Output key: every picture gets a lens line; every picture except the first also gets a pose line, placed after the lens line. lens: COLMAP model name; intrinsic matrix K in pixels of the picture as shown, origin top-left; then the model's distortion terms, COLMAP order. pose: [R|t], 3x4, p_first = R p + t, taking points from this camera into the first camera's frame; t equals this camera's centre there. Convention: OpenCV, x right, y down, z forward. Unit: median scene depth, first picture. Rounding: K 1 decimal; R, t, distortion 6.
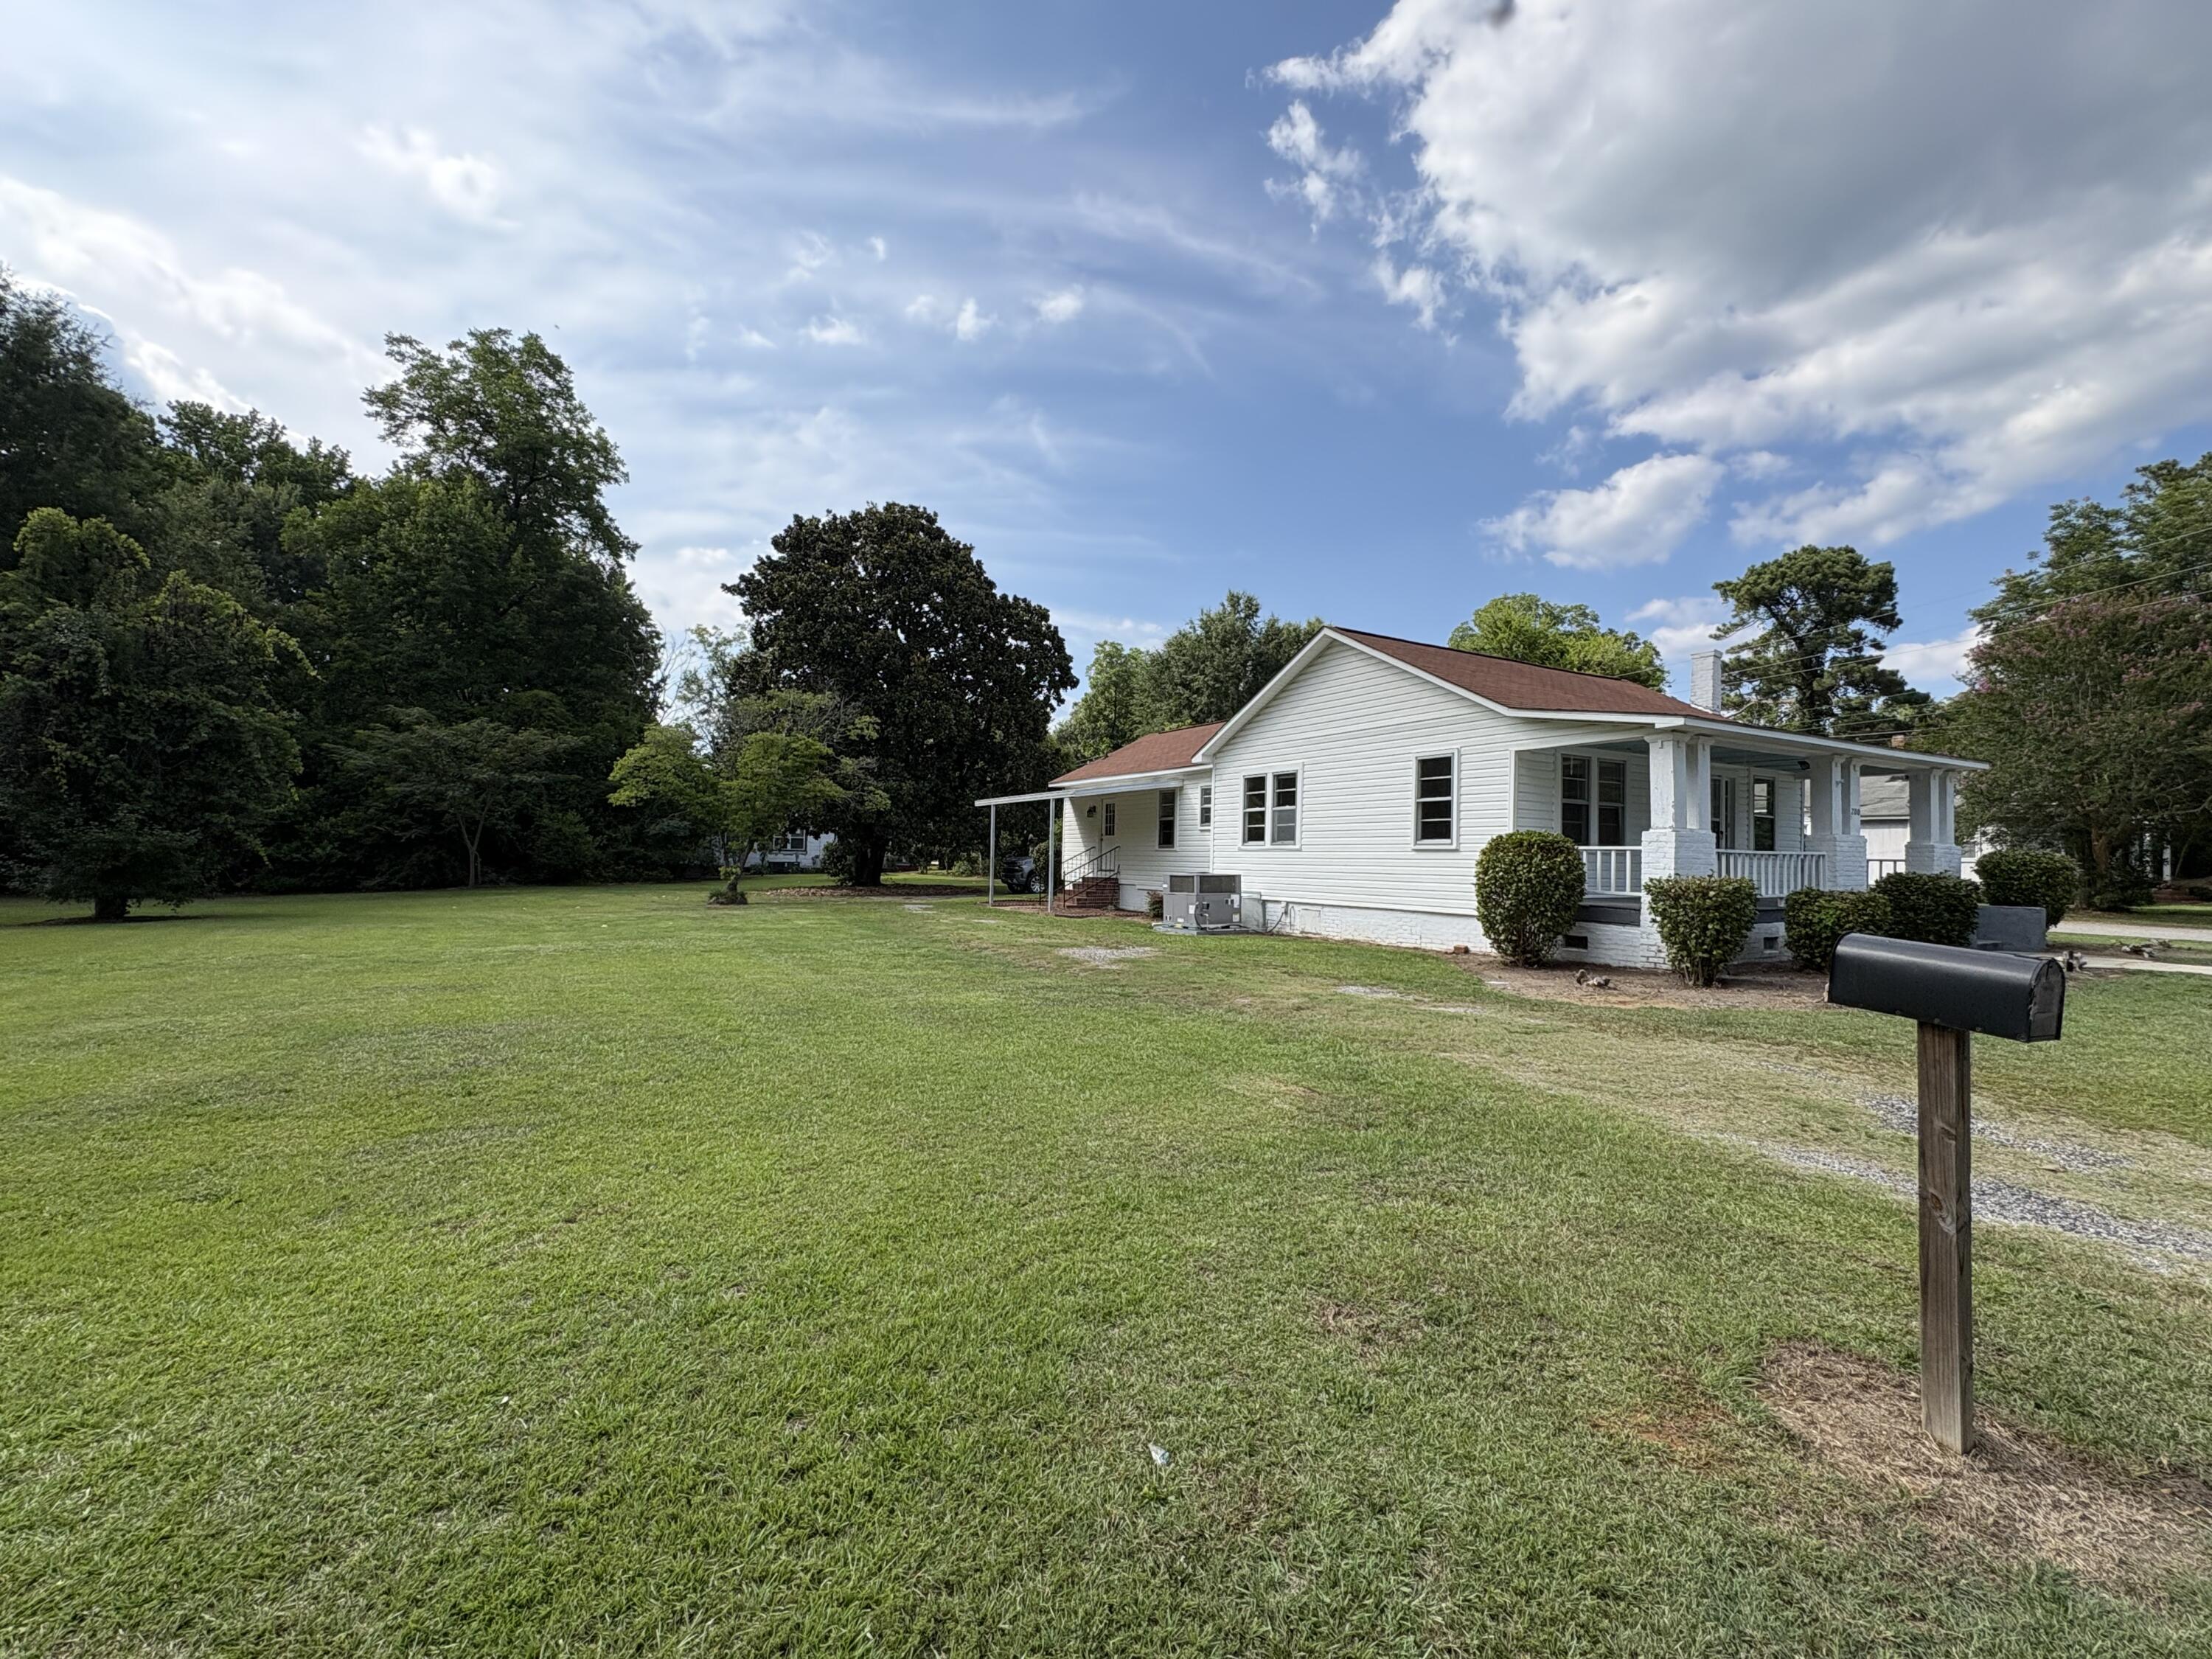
lens RADIAL K [[955.8, 0, 1103.0], [0, 955.8, 846.0], [0, 0, 1]] dist [0.011664, -0.001433]
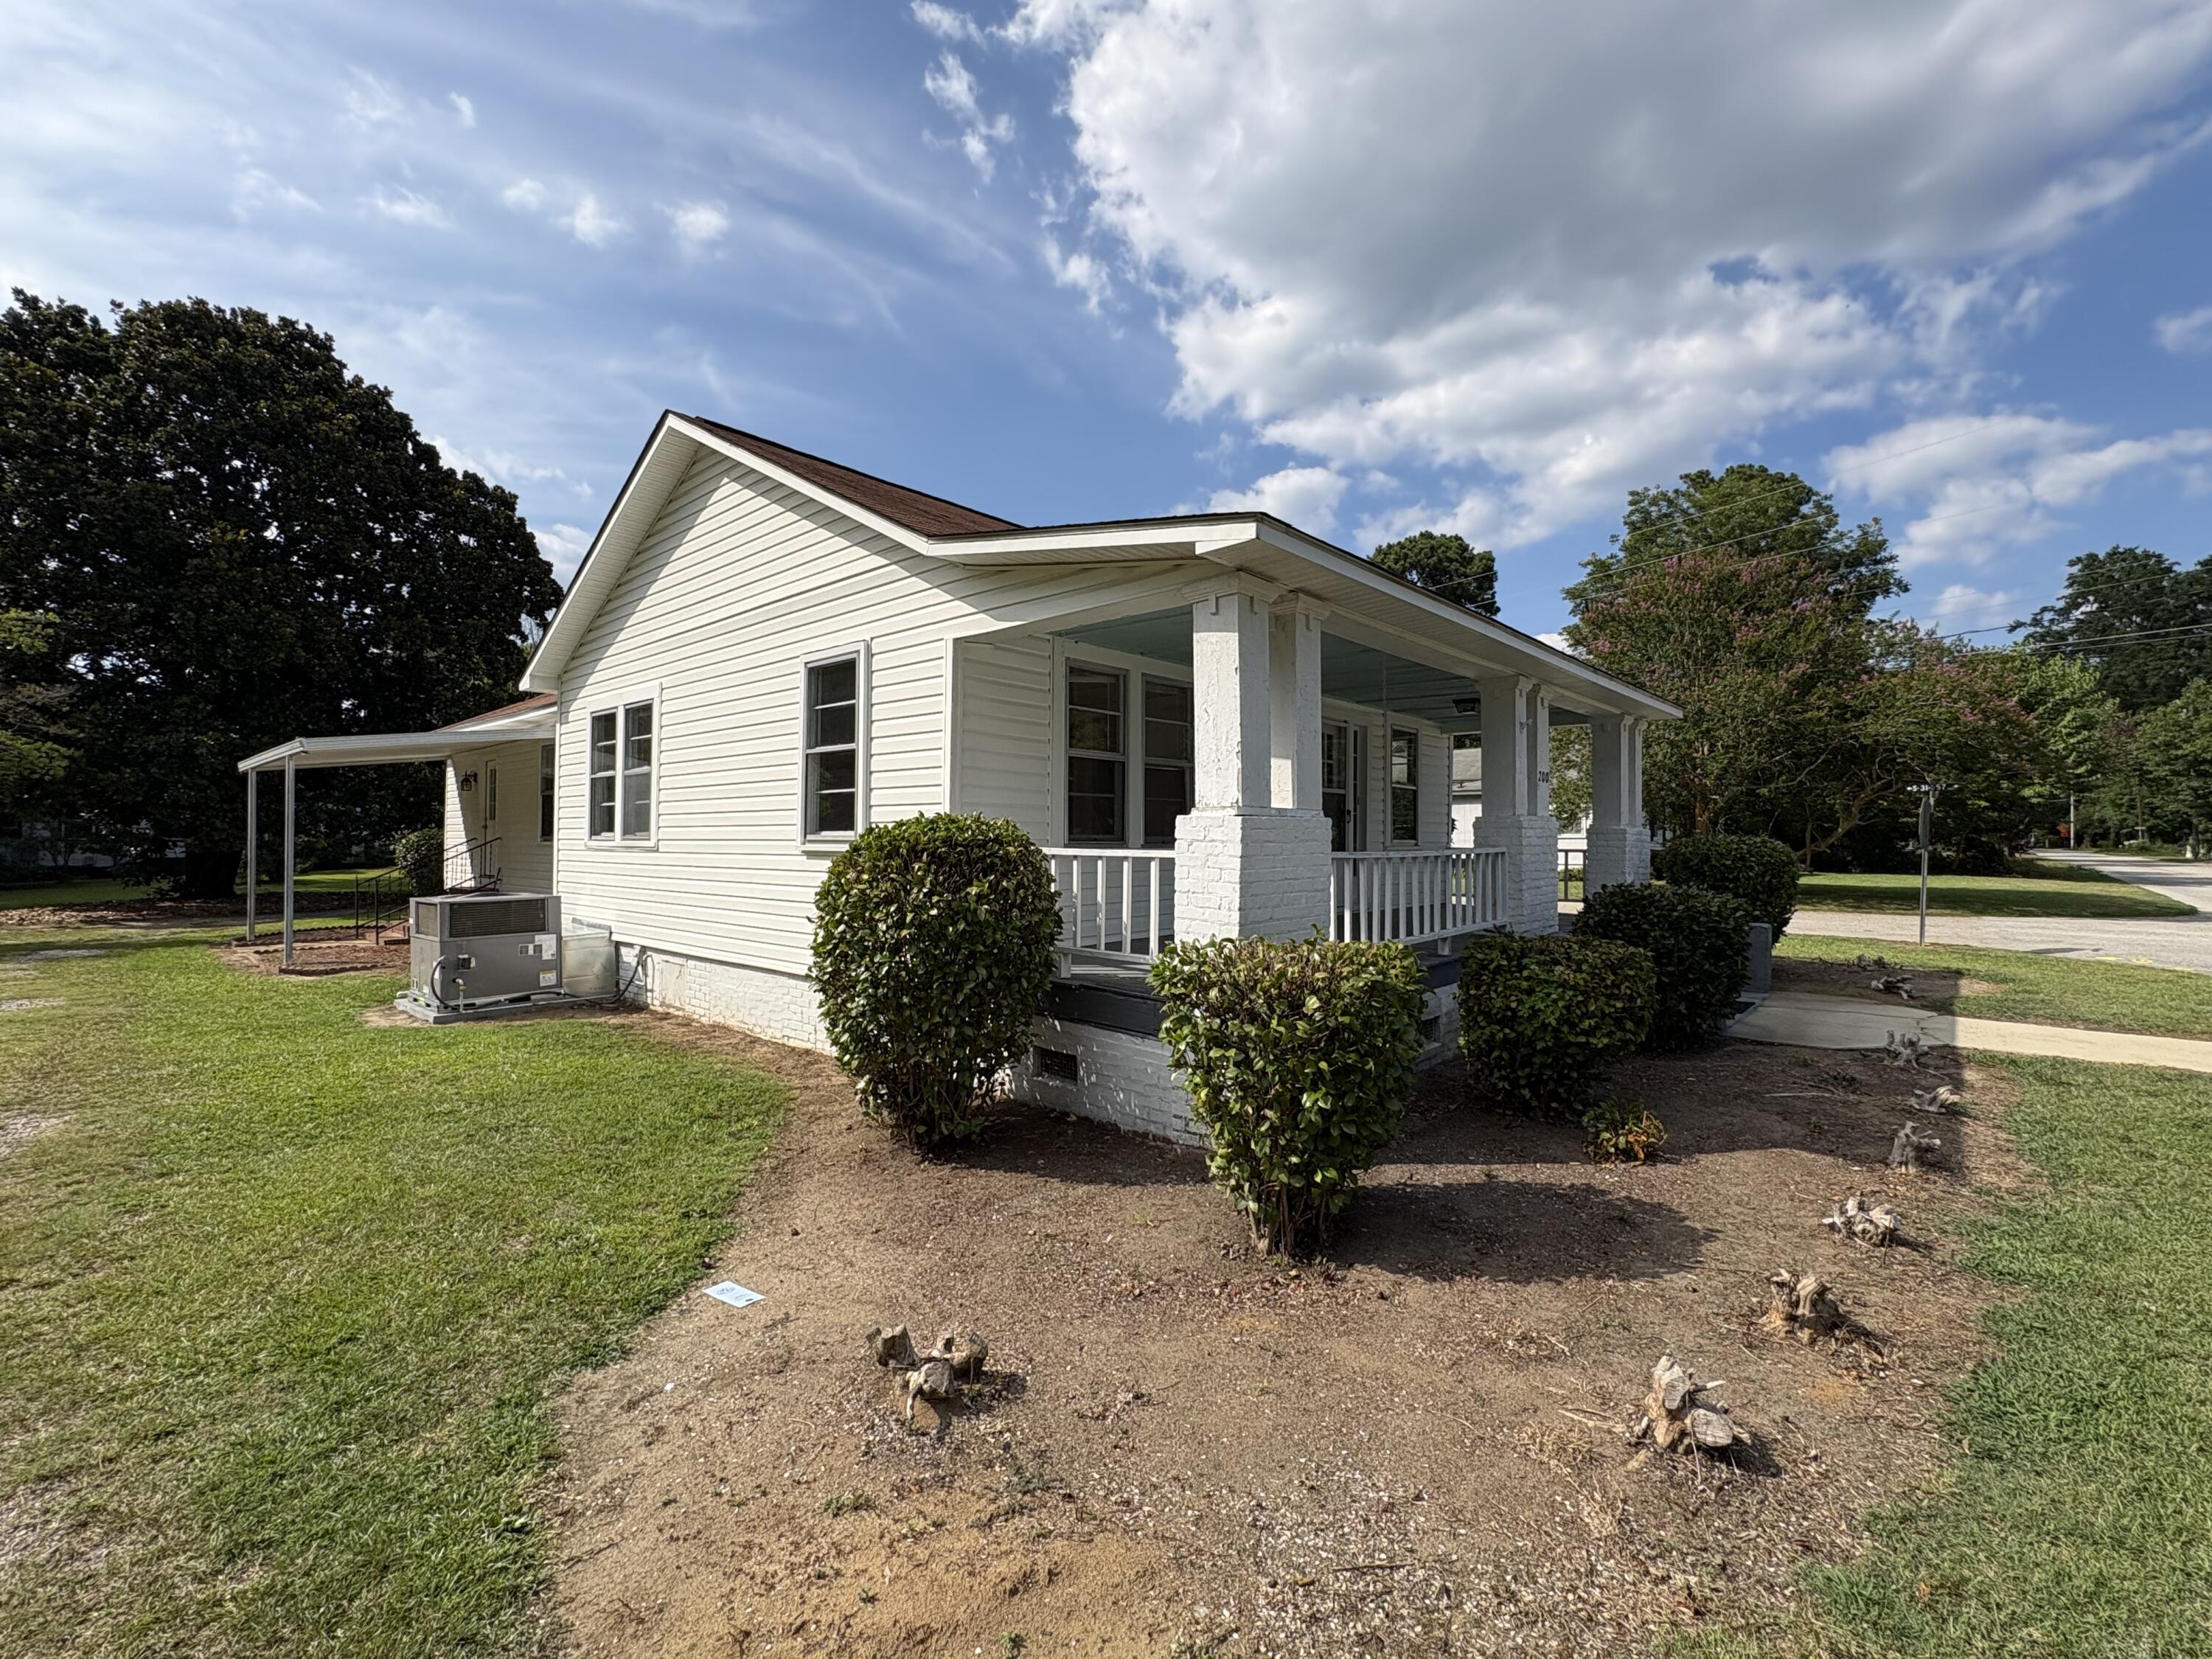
lens RADIAL K [[955.8, 0, 1097.3], [0, 955.8, 828.3], [0, 0, 1]] dist [0.011664, -0.001433]
pose [[0.951023, -0.006385, 0.309055, 0.121751], [0.006475, 0.999979, 0.000732, -0.002878], [-0.309053, 0.001305, 0.951044, 0.187008]]
